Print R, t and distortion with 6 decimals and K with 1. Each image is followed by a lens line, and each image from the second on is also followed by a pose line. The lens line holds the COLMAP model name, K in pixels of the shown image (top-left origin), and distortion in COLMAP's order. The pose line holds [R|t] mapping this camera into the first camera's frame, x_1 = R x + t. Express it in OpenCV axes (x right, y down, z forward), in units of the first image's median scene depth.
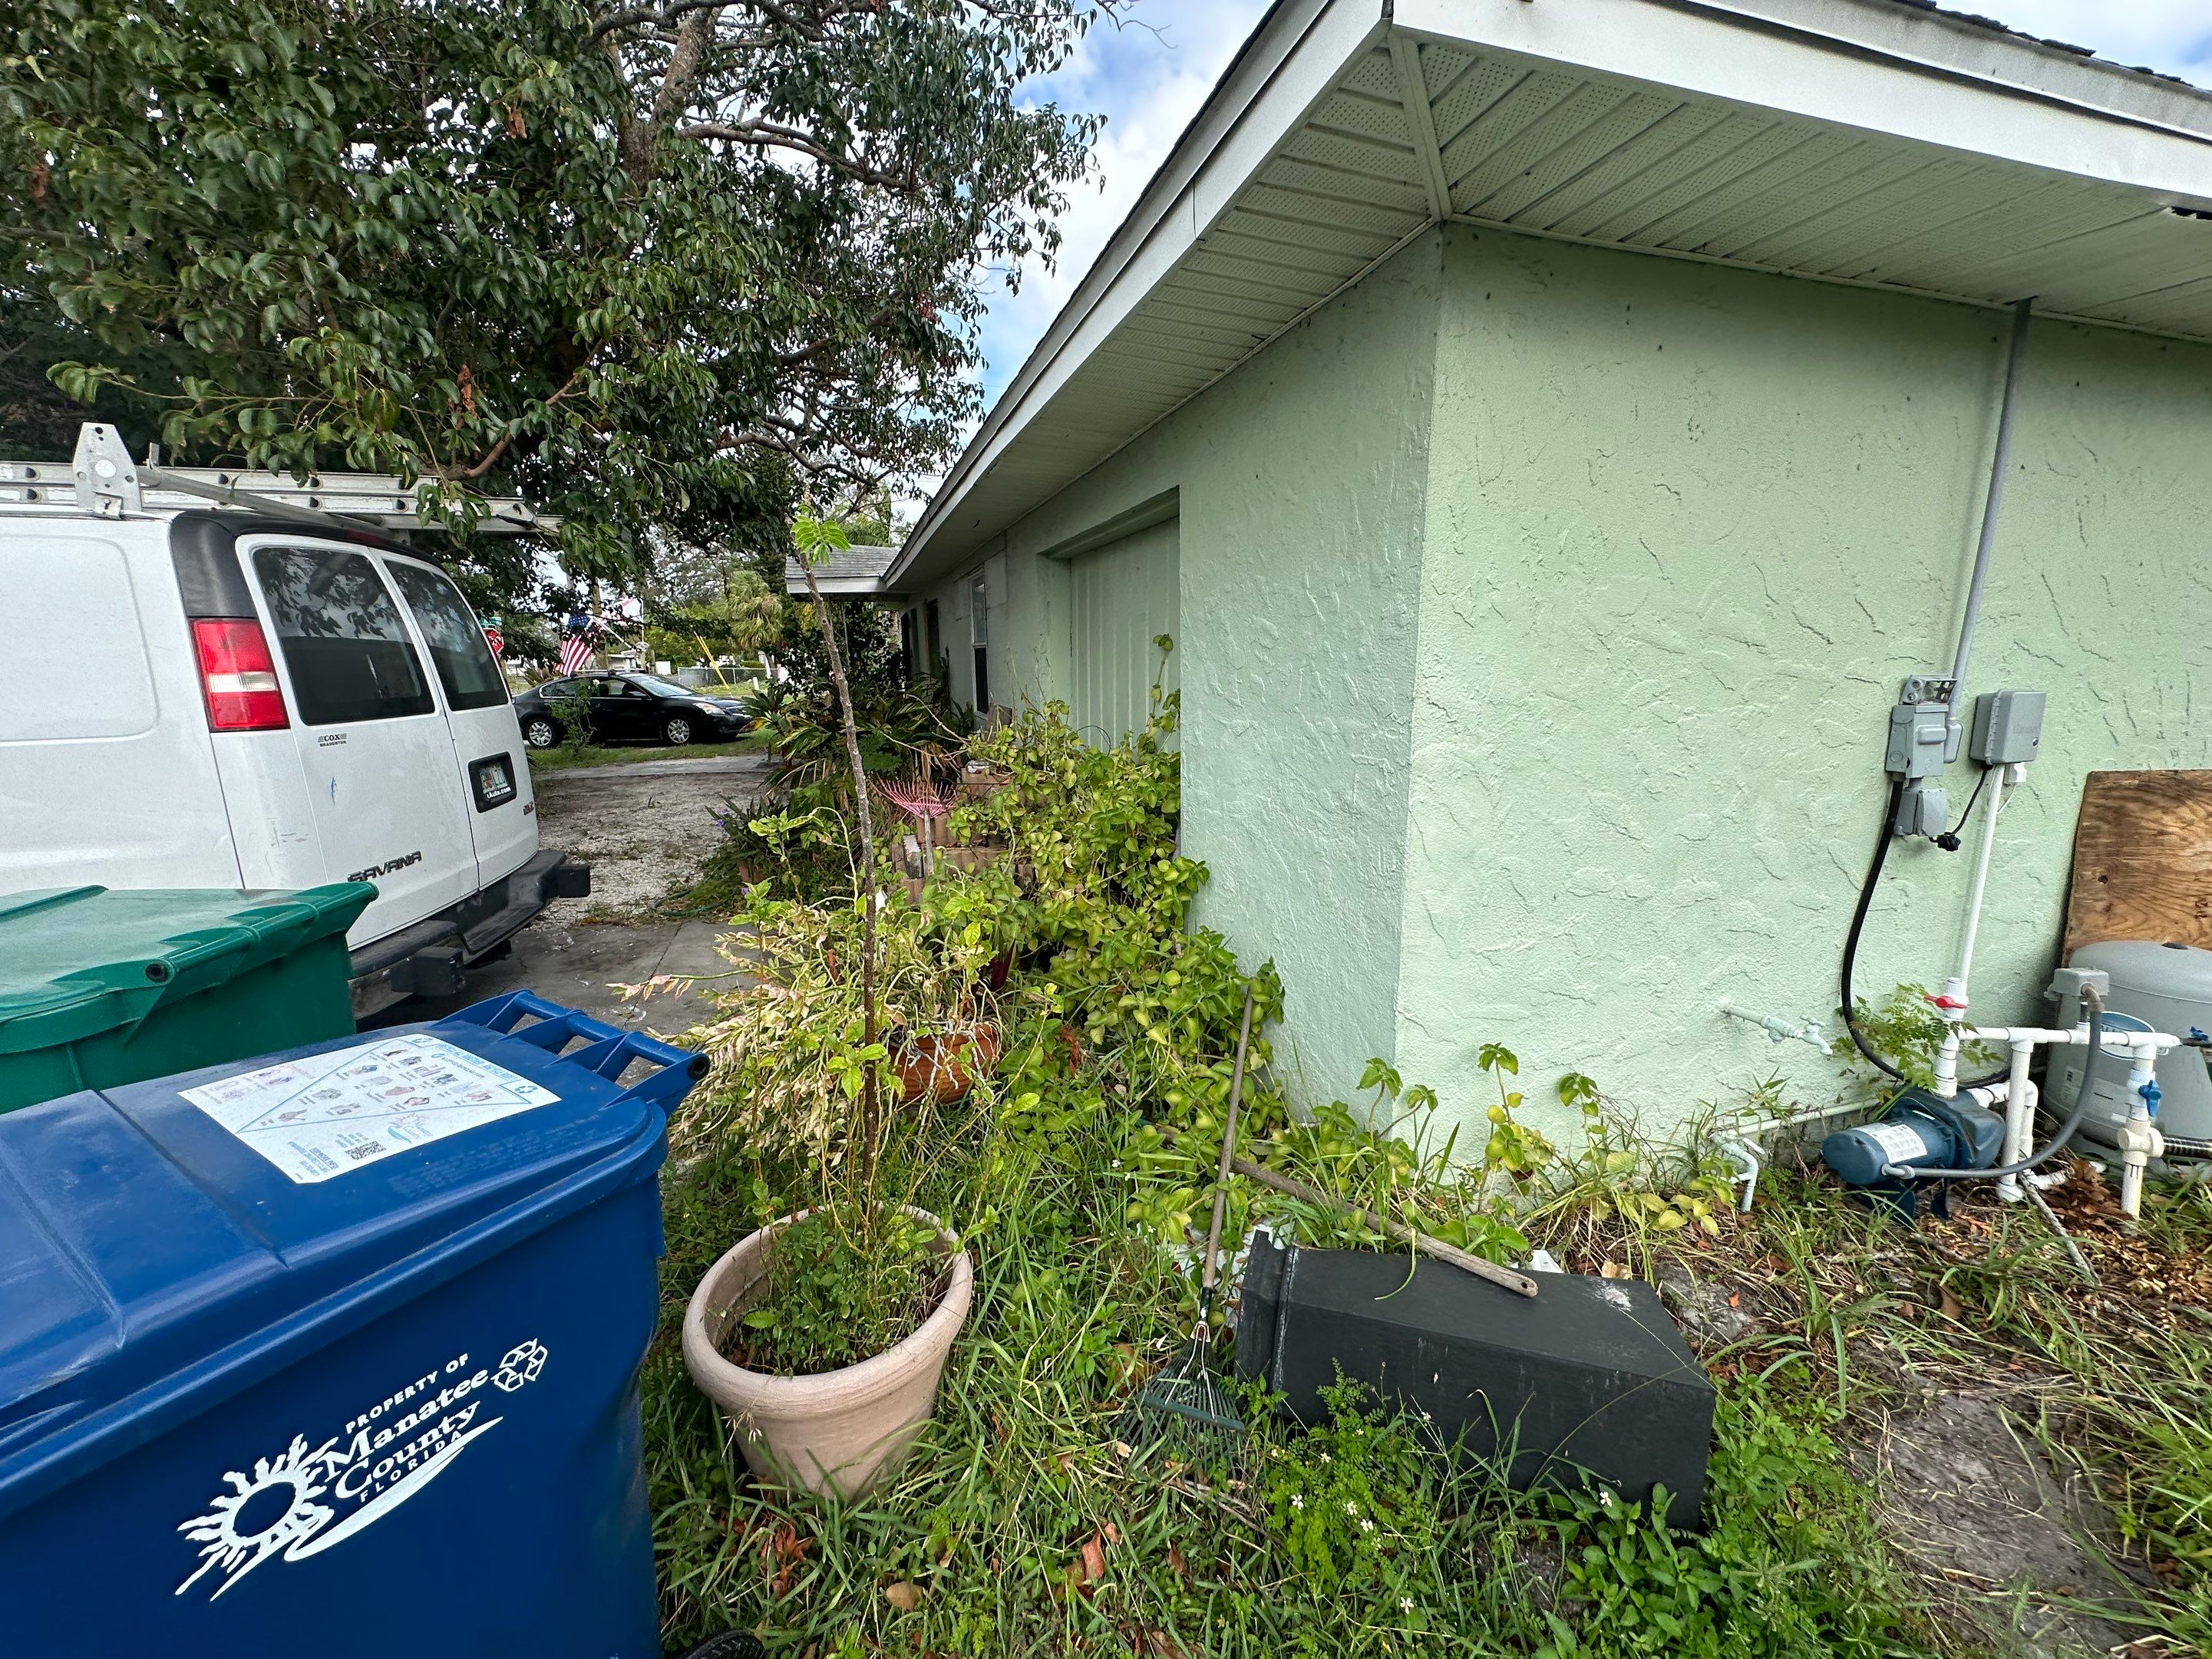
lens RADIAL K [[883.0, 0, 1110.5], [0, 883.0, 829.8], [0, 0, 1]] dist [-0.000530, 0.000172]
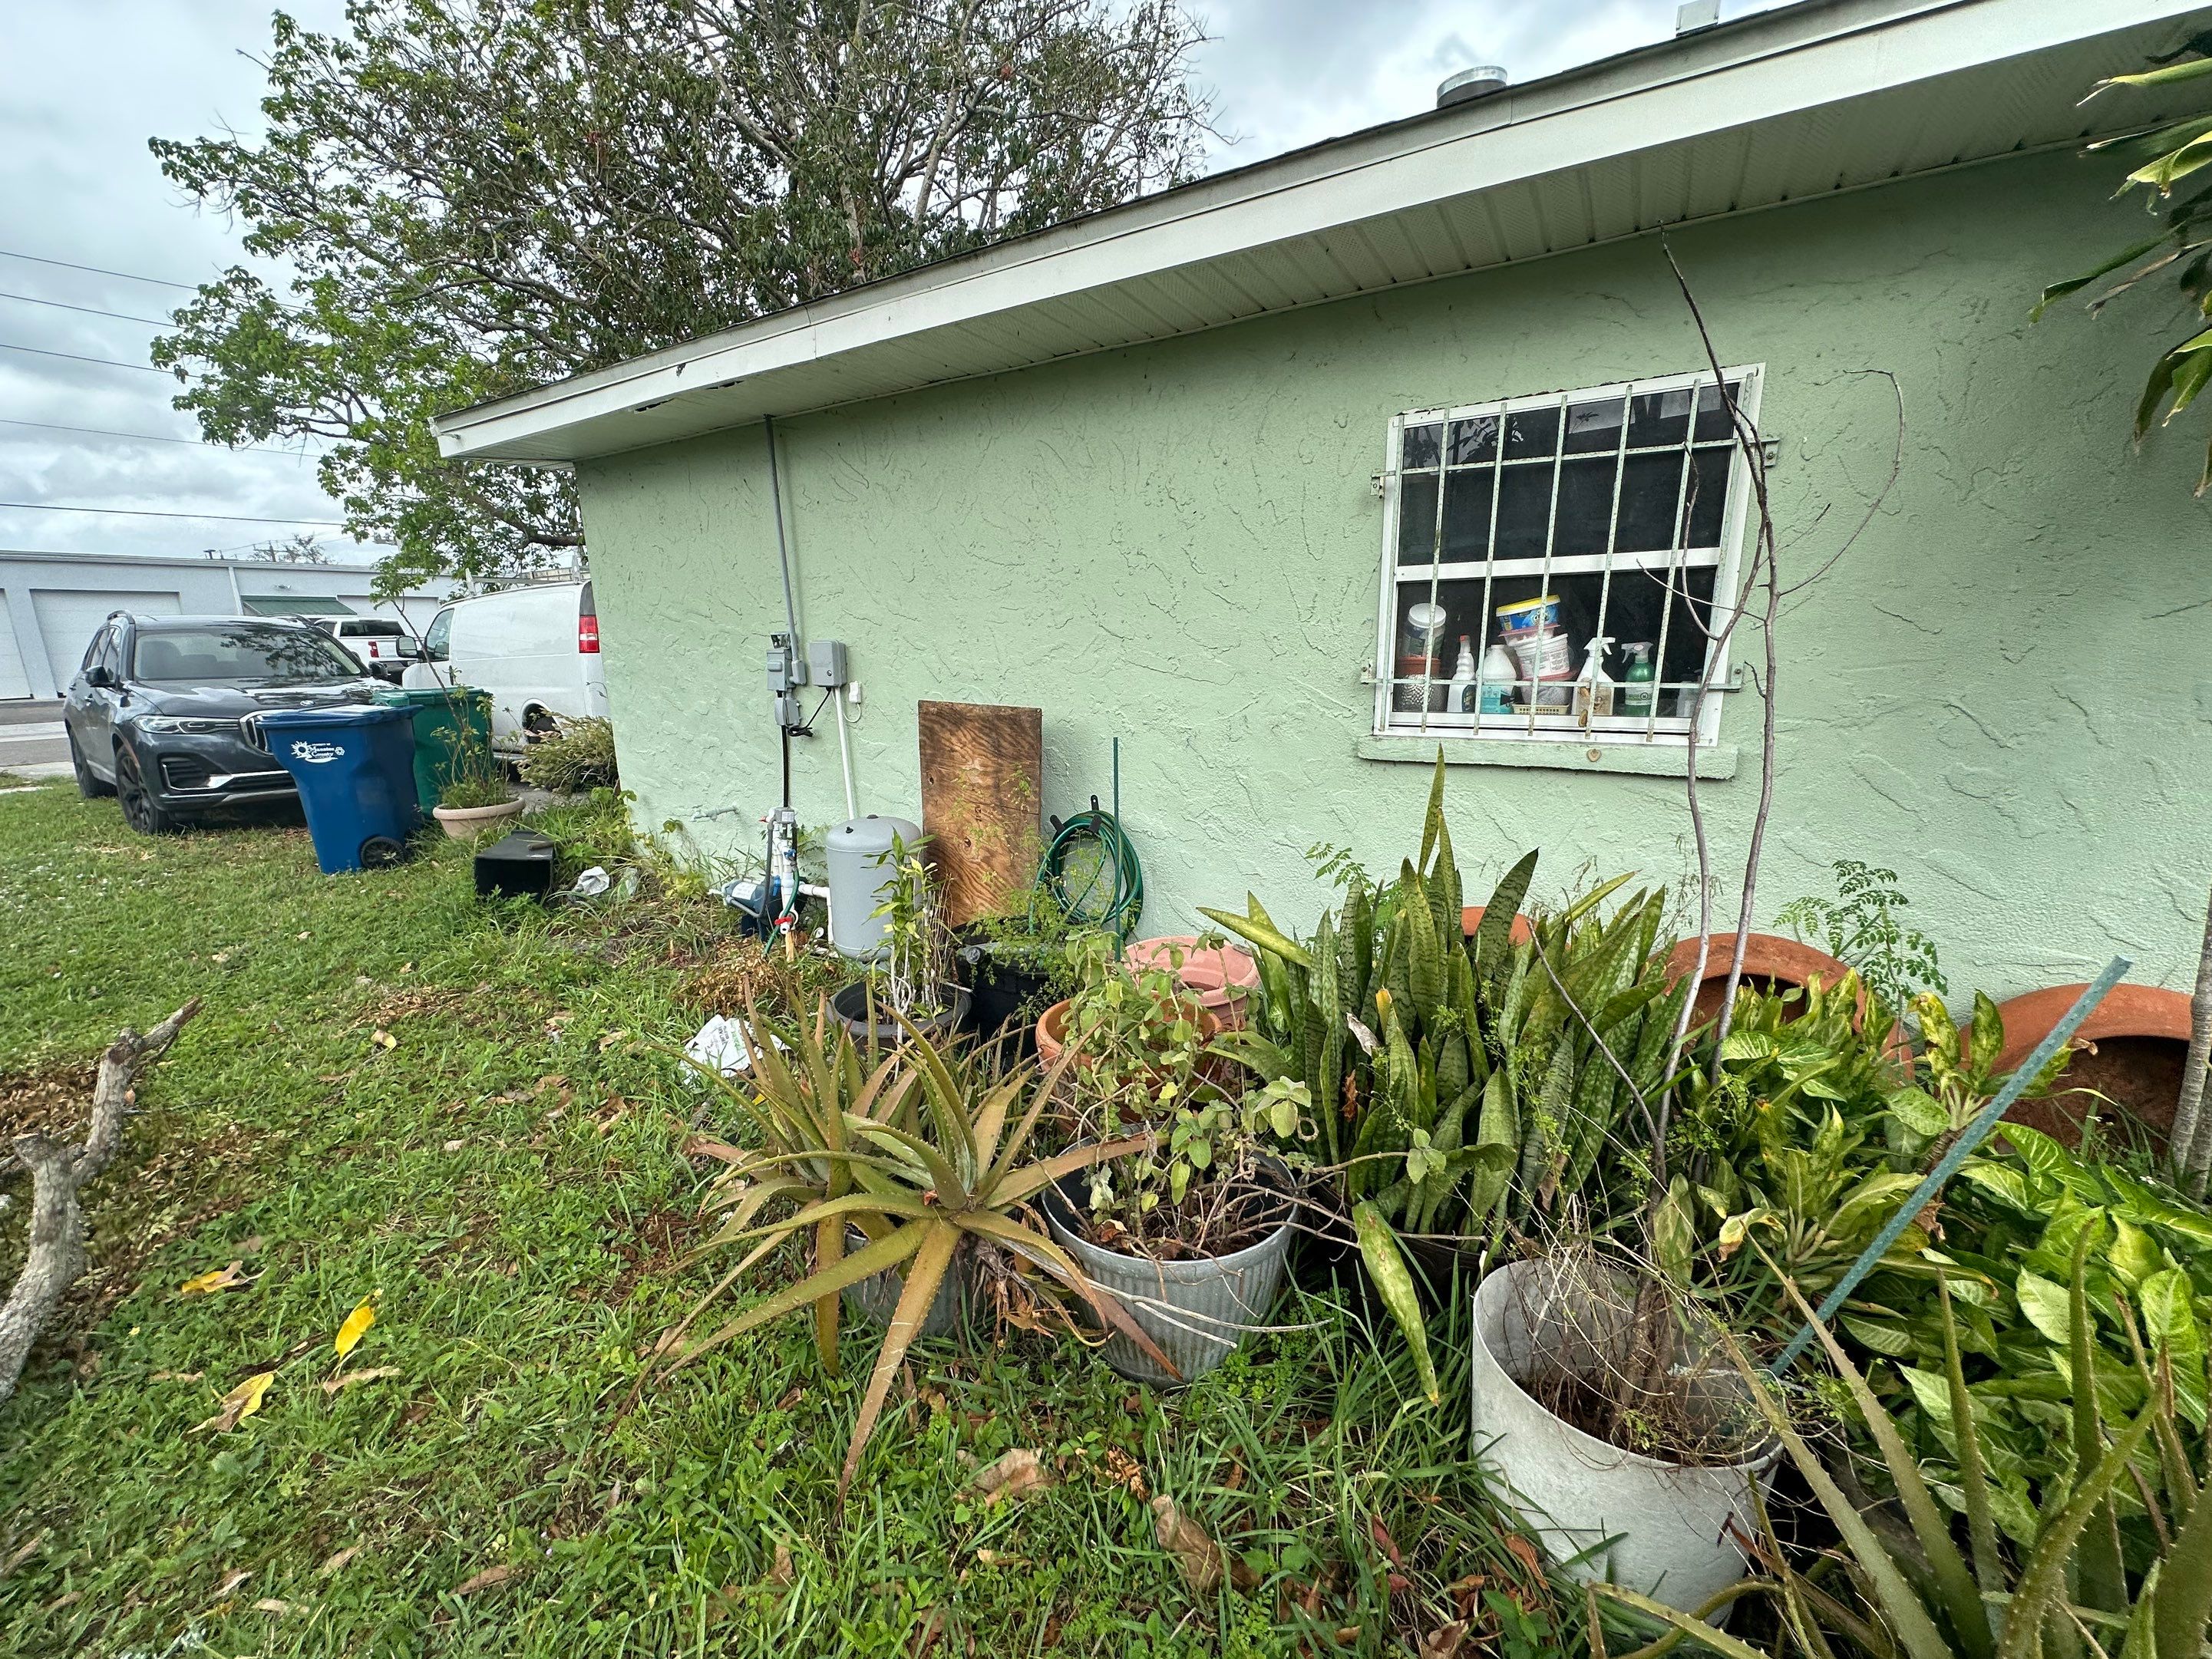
lens RADIAL K [[883.0, 0, 1115.8], [0, 883.0, 833.2], [0, 0, 1]] dist [-0.000530, 0.000172]
pose [[0.660580, 0.162285, -0.733006, 2.539340], [-0.128154, 0.986402, 0.102894, -0.044621], [0.739737, 0.025968, 0.672395, 0.310420]]
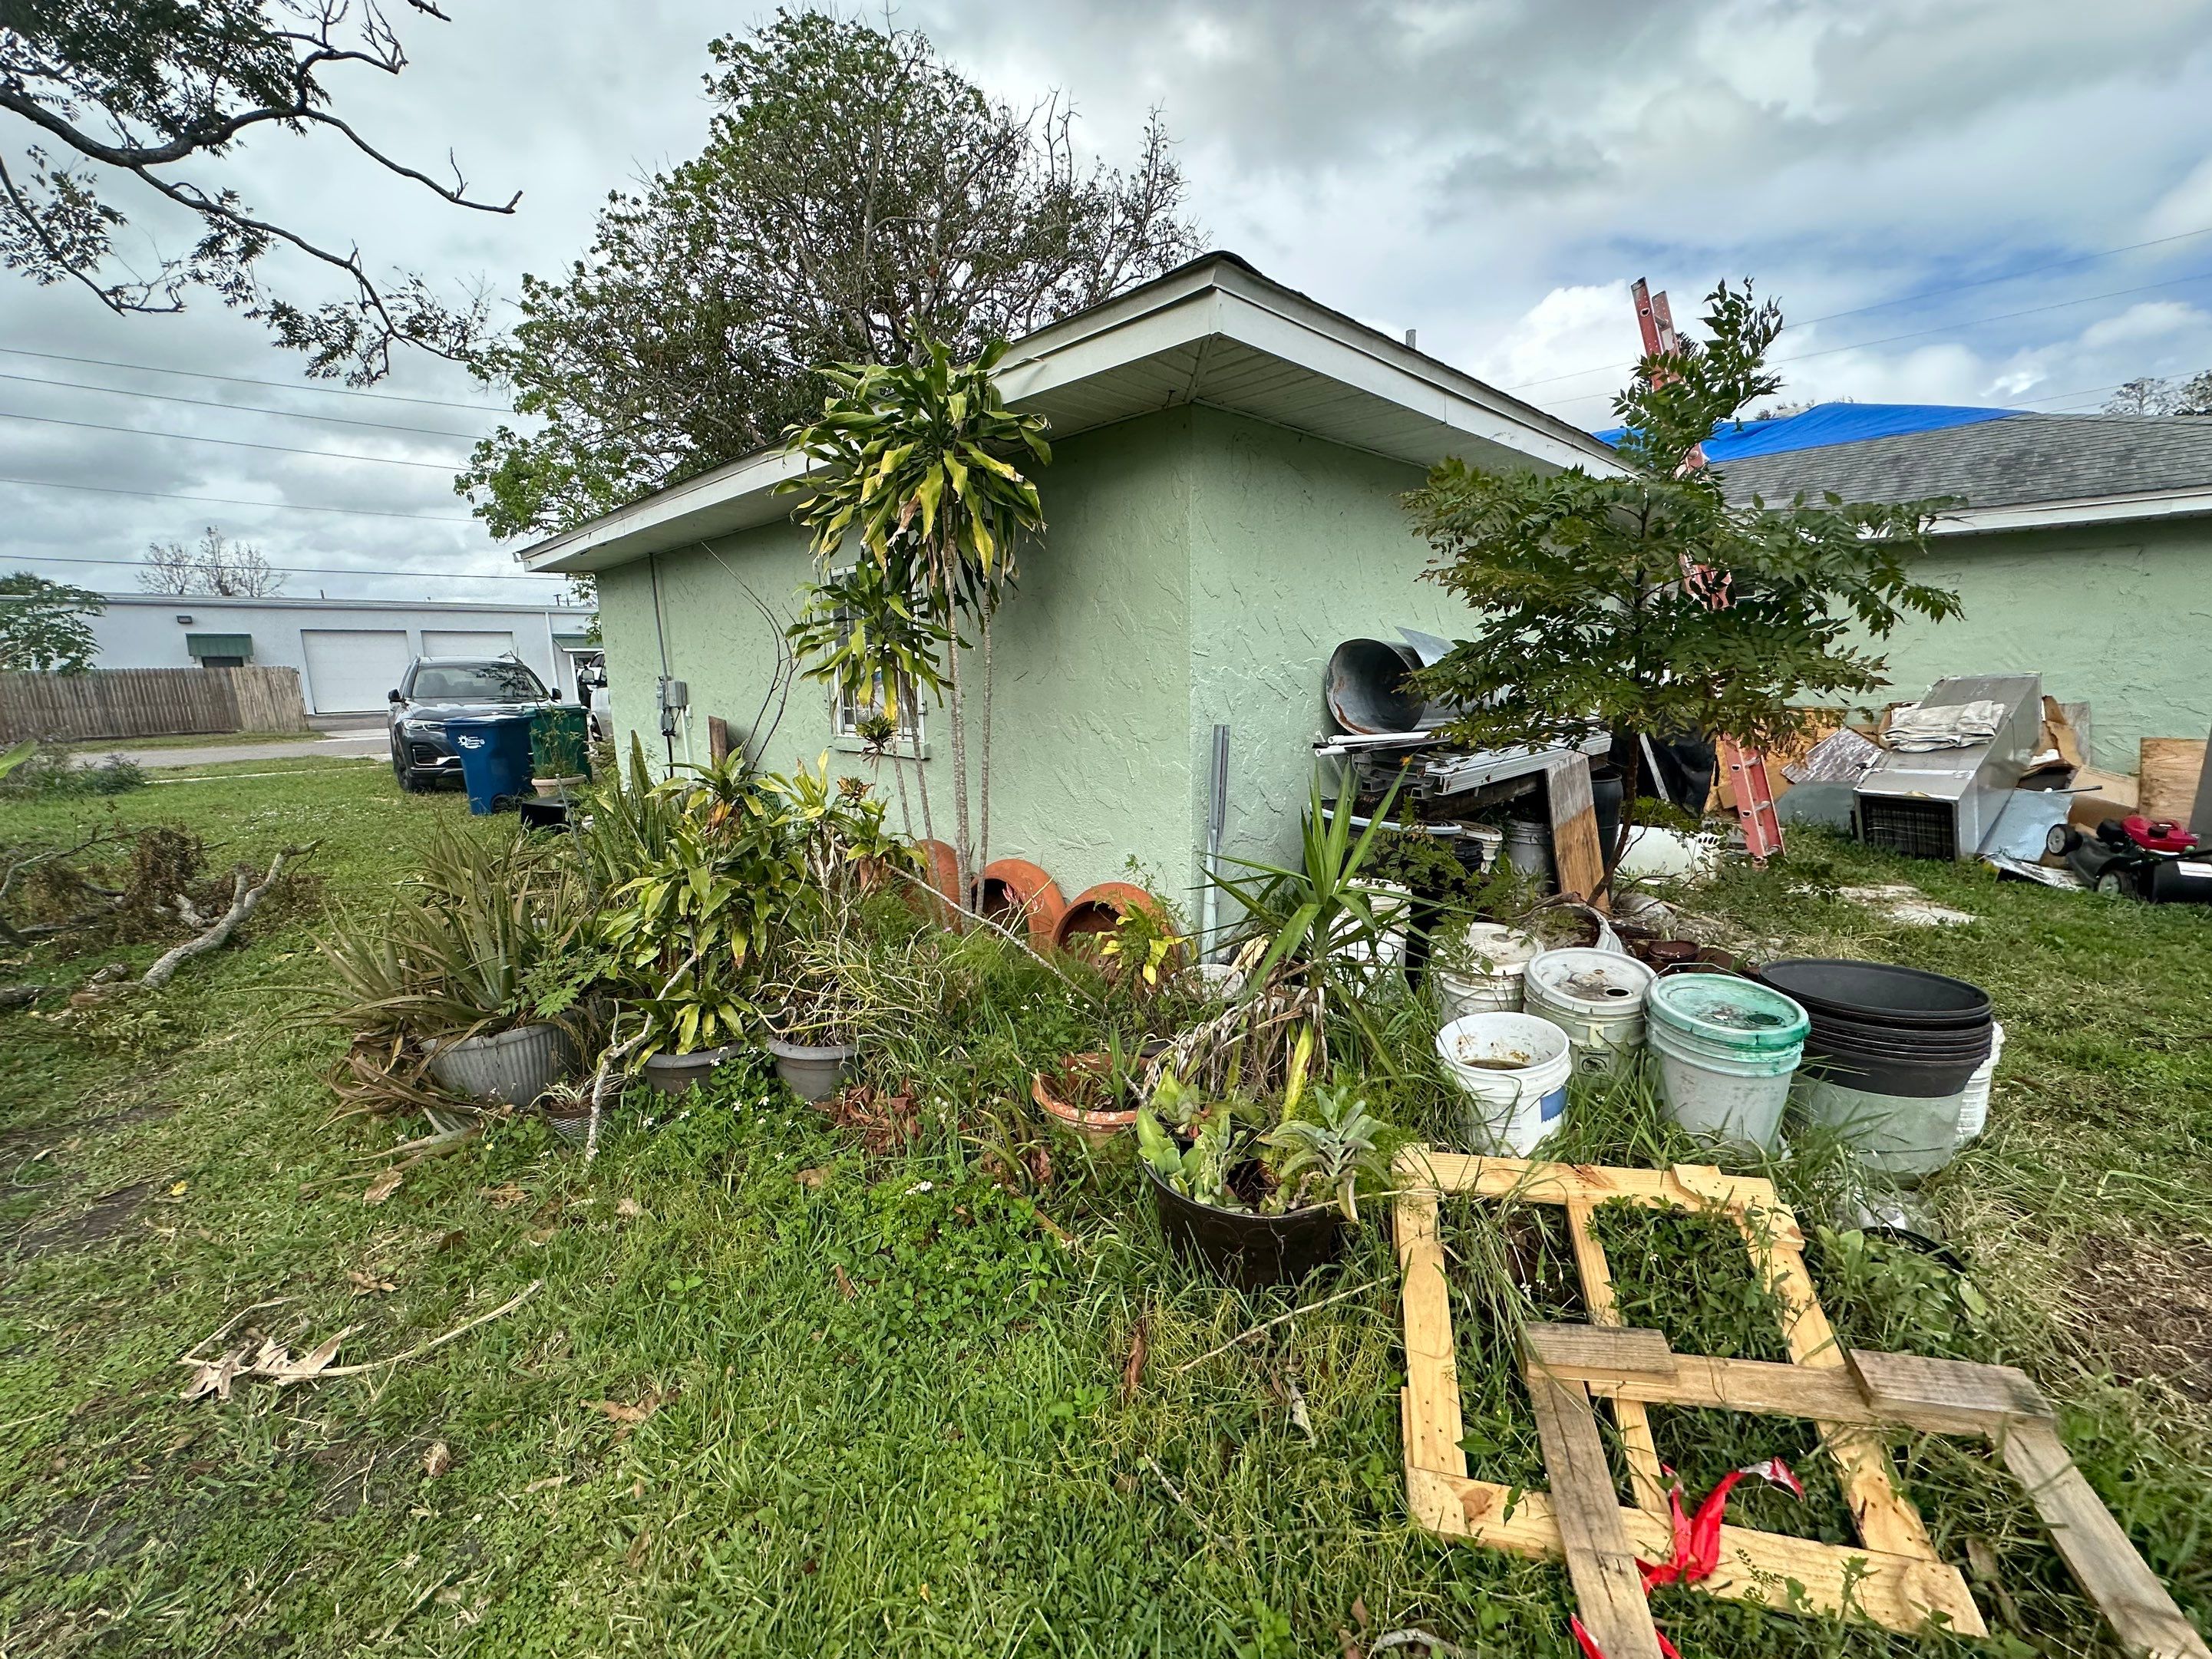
lens RADIAL K [[883.0, 0, 1105.0], [0, 883.0, 829.6], [0, 0, 1]] dist [-0.000530, 0.000172]
pose [[0.460110, 0.164206, -0.872545, 4.053149], [-0.154098, 0.982603, 0.103659, -0.191634], [0.874387, 0.086763, 0.477410, 0.887089]]
